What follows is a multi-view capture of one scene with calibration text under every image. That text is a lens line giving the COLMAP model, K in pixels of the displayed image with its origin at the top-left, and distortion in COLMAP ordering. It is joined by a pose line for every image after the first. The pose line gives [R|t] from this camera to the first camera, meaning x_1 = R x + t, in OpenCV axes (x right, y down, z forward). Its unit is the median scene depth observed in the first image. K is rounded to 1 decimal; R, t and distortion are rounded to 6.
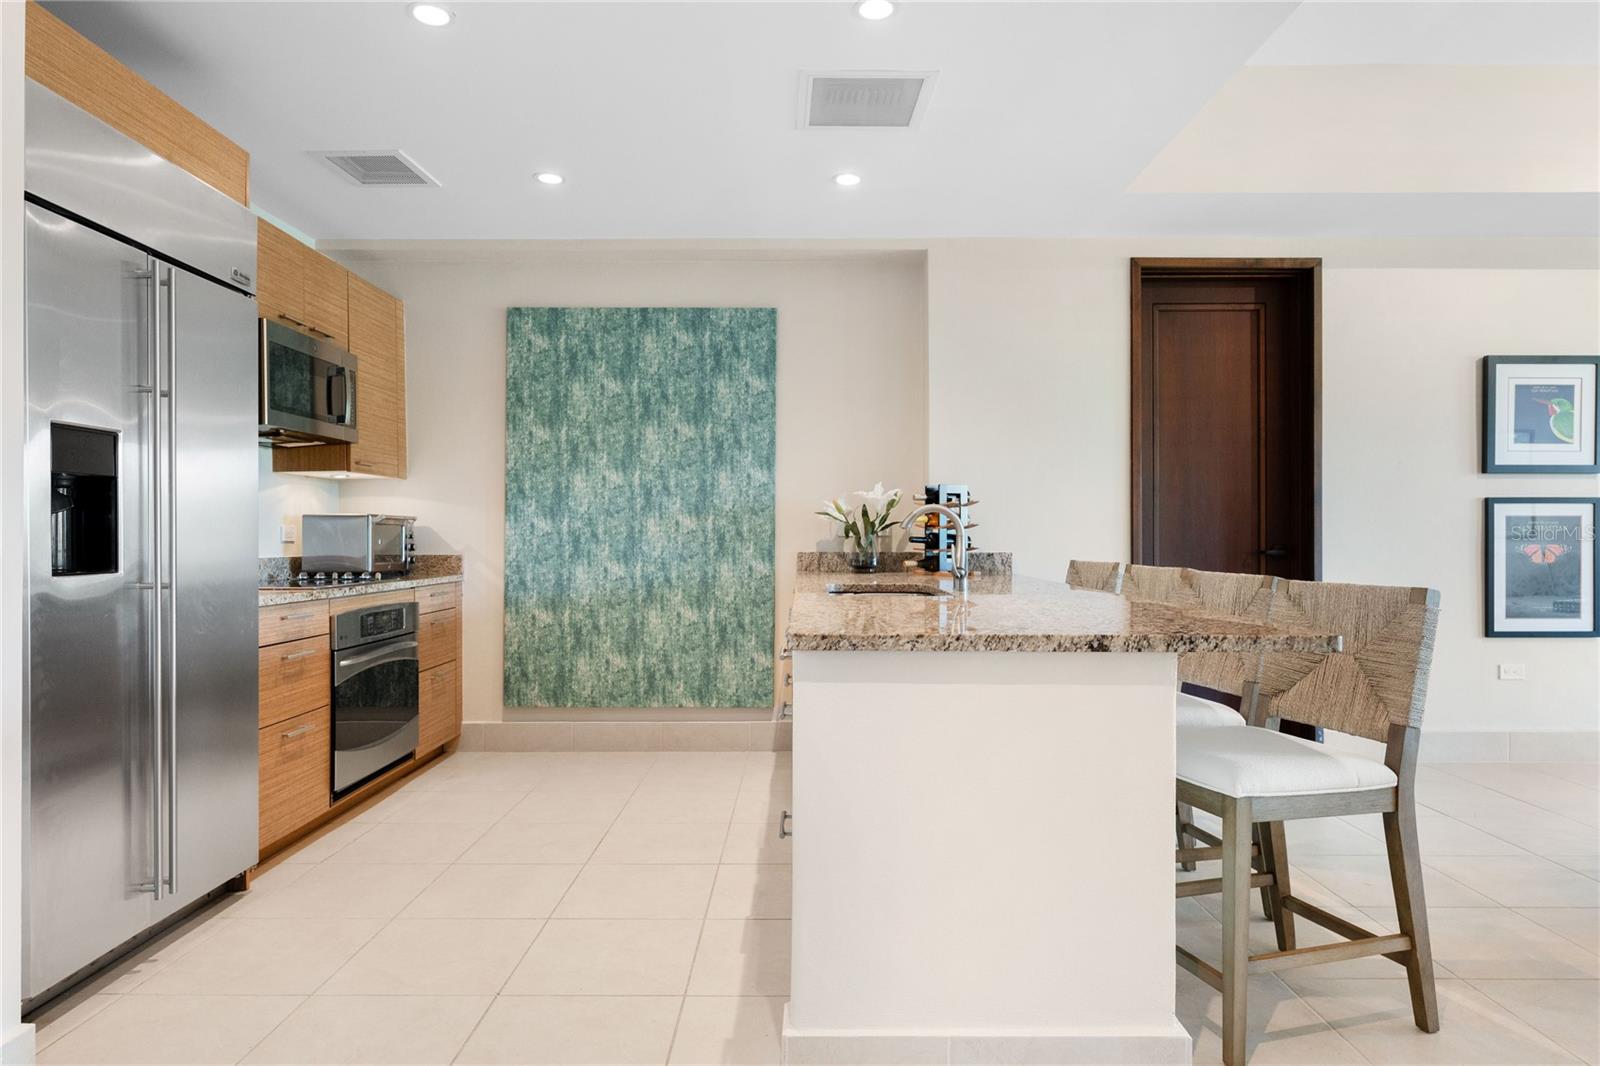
lens RADIAL K [[939.2, 0, 795.0], [0, 939.2, 531.5], [0, 0, 1]] dist [-0.000686, -0.000295]
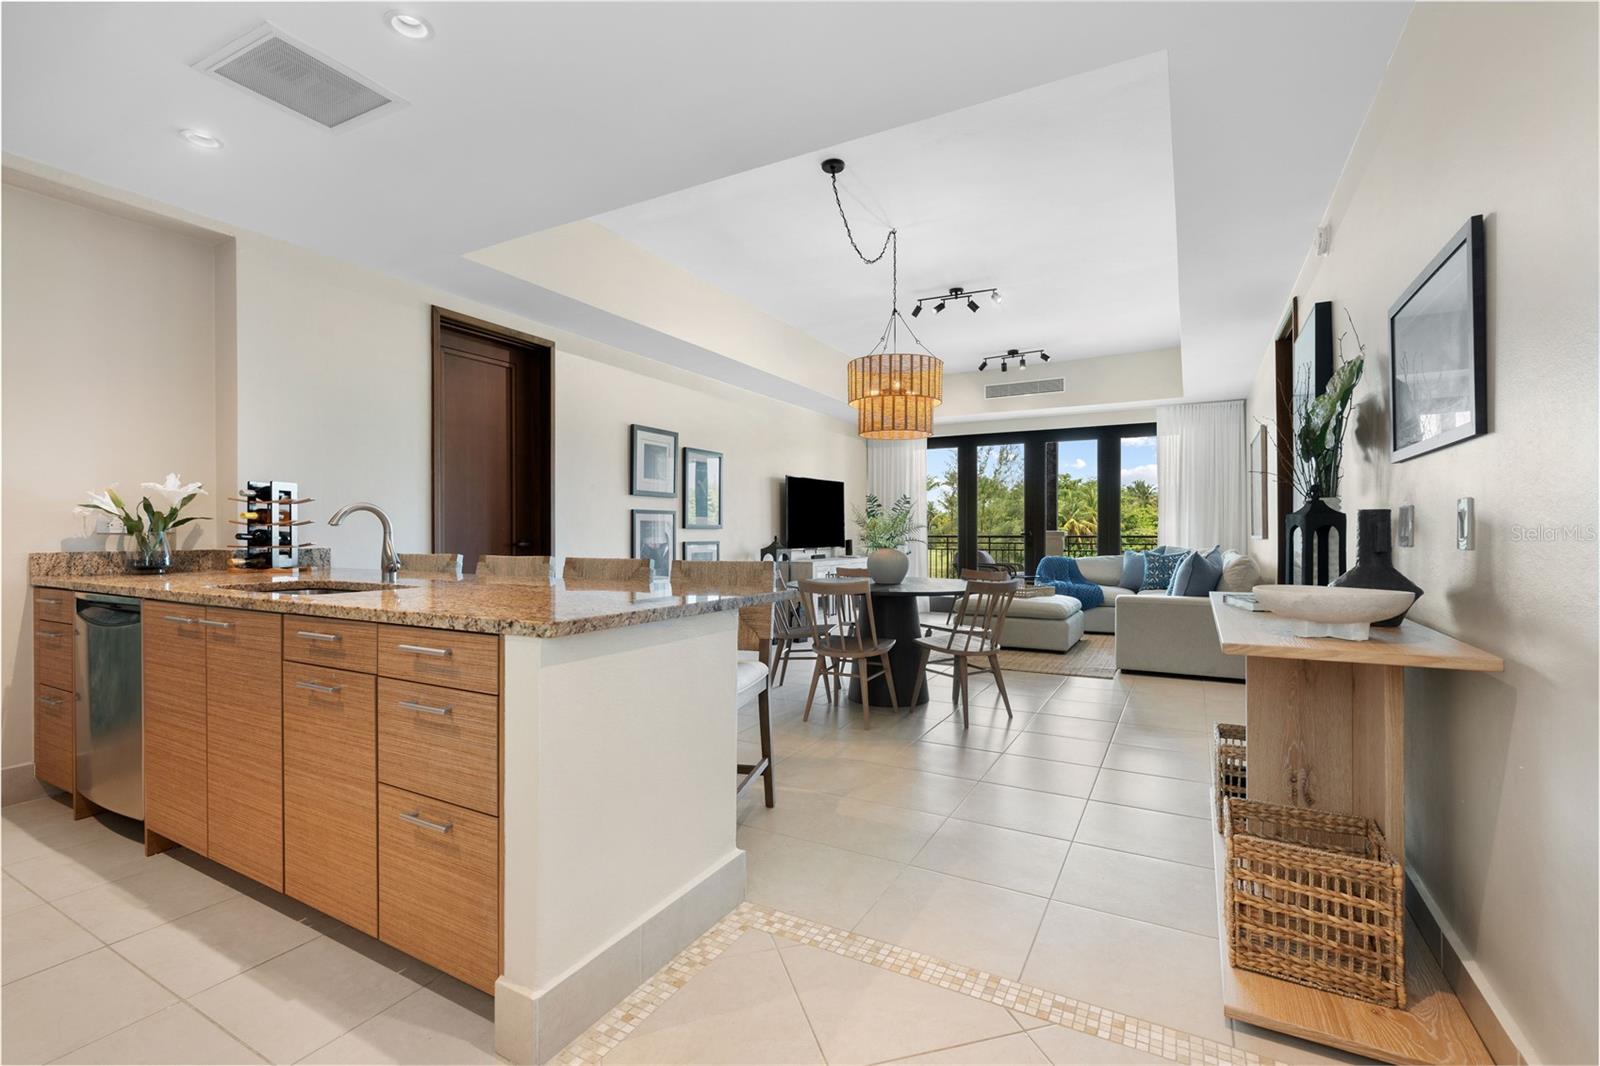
lens RADIAL K [[709.9, 0, 798.8], [0, 709.9, 534.7], [0, 0, 1]] dist [-0.001027, -0.000372]
pose [[0.477943, -0.003590, 0.878384, -0.225622], [-0.002716, 0.999981, 0.005565, 0.000899], [-0.878387, -0.005045, 0.477924, 0.138895]]
